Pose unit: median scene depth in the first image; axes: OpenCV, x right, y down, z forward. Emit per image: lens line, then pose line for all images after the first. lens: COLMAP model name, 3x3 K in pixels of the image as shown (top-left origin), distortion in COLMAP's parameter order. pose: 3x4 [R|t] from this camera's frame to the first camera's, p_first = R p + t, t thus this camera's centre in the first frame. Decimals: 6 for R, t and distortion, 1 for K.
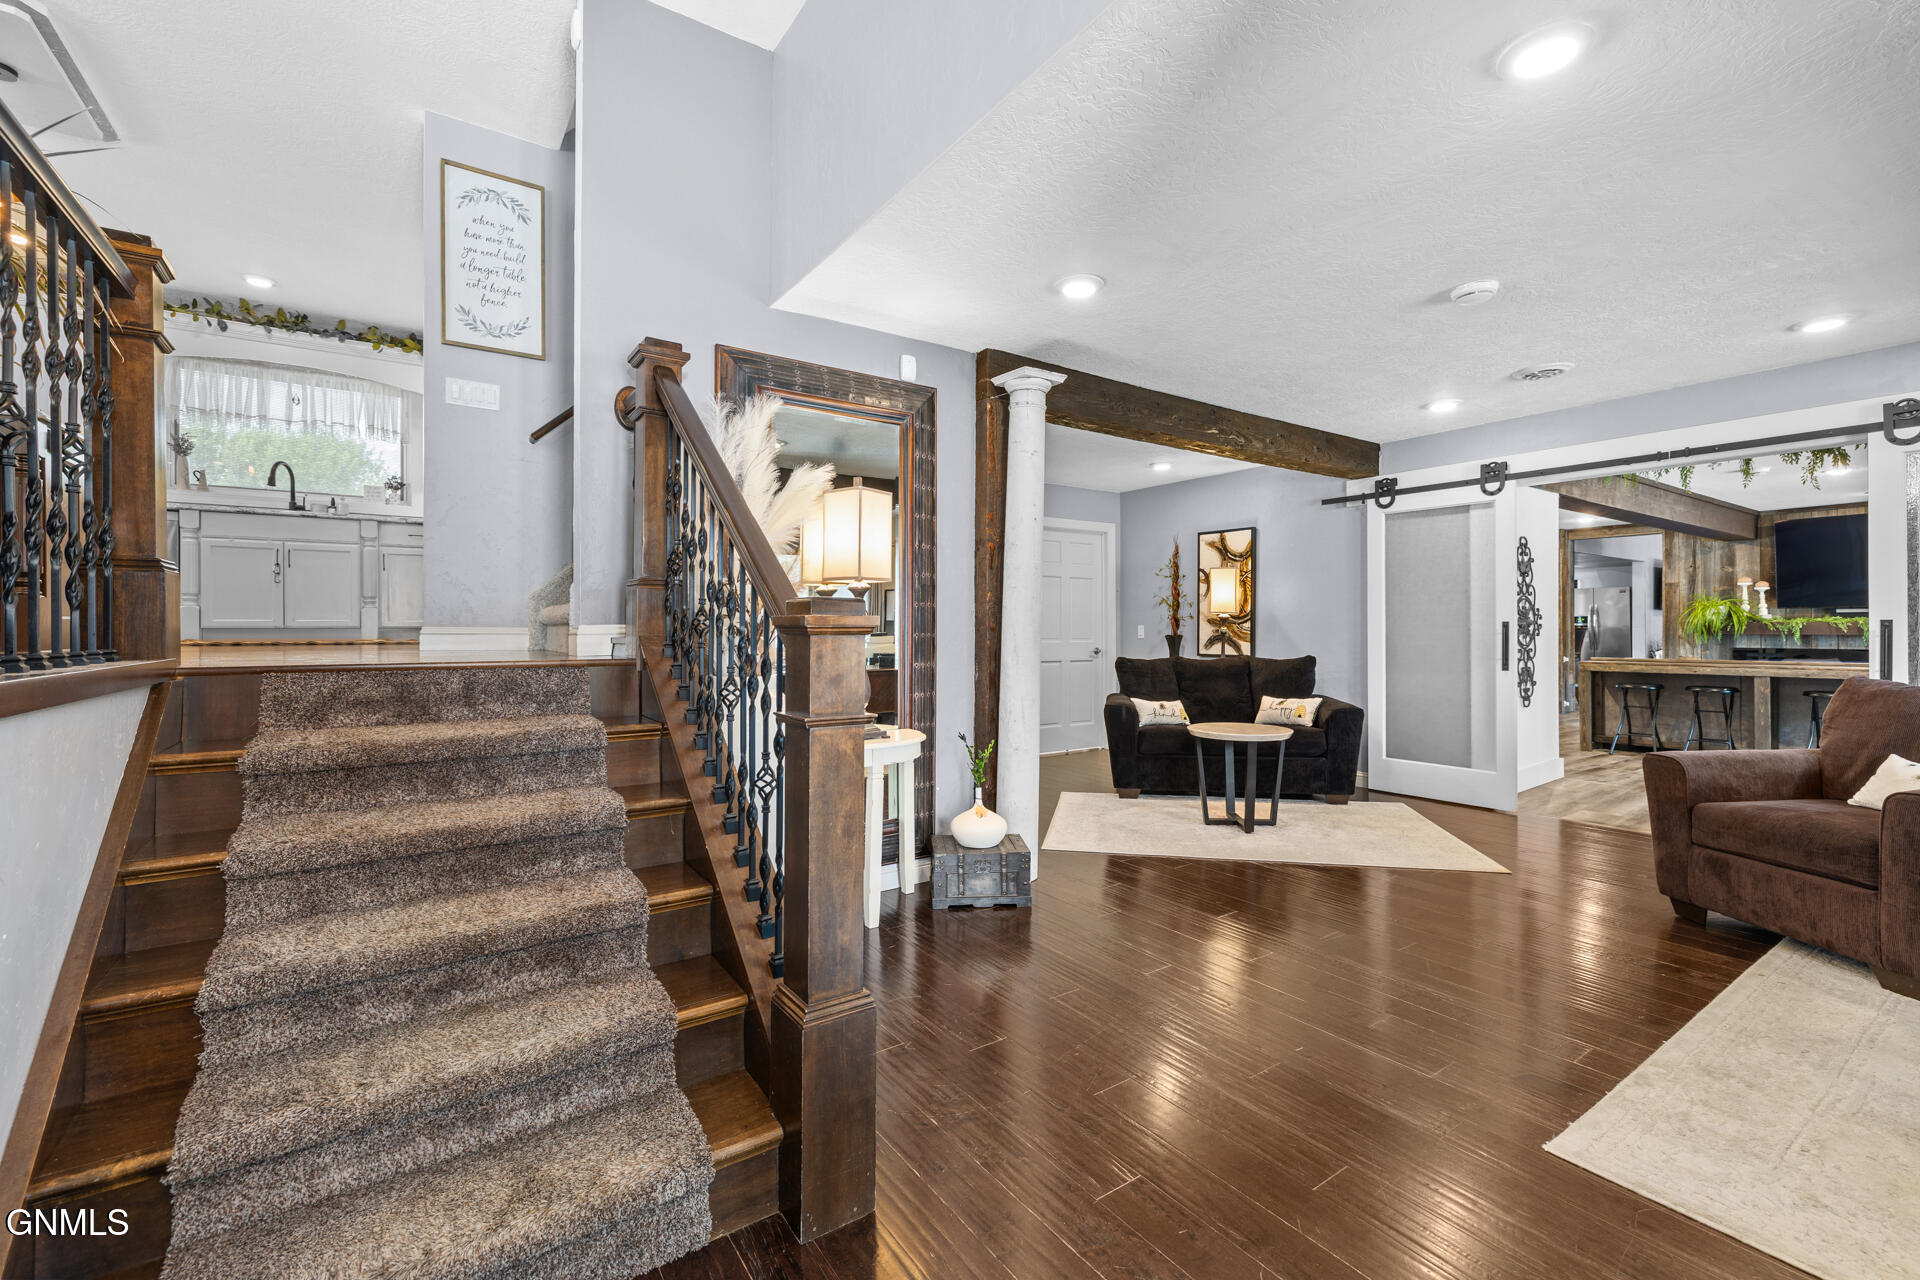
lens RADIAL K [[817.5, 0, 957.0], [0, 817.5, 625.2], [0, 0, 1]] dist [0.000385, 0.000245]
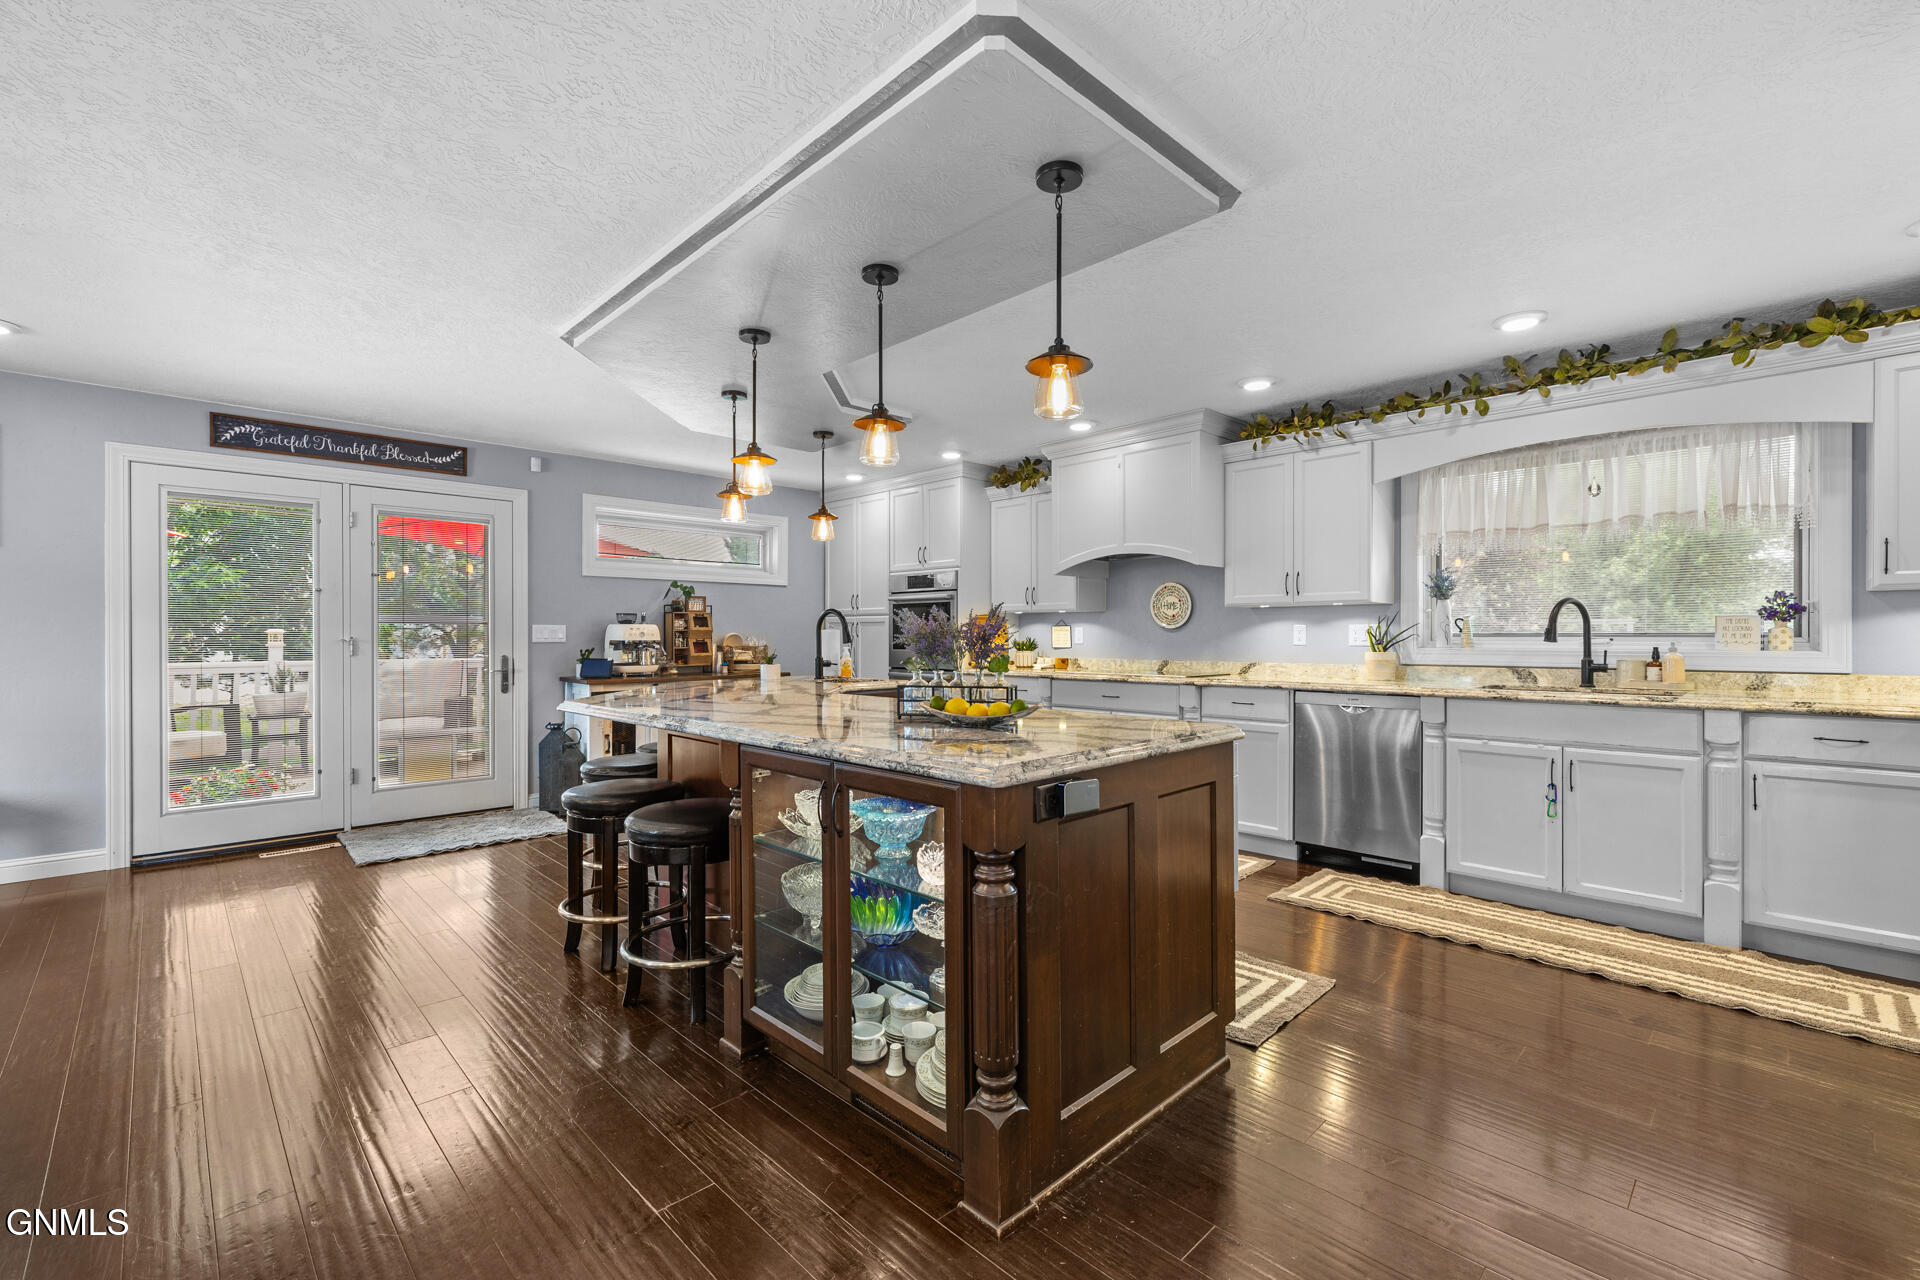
lens RADIAL K [[817.5, 0, 971.5], [0, 817.5, 639.5], [0, 0, 1]] dist [0.000385, 0.000245]
pose [[0.188711, 0.008922, -0.981992, -0.309204], [0.007933, 0.999912, 0.010609, -0.180711], [0.982001, -0.009792, 0.188623, 0.447480]]
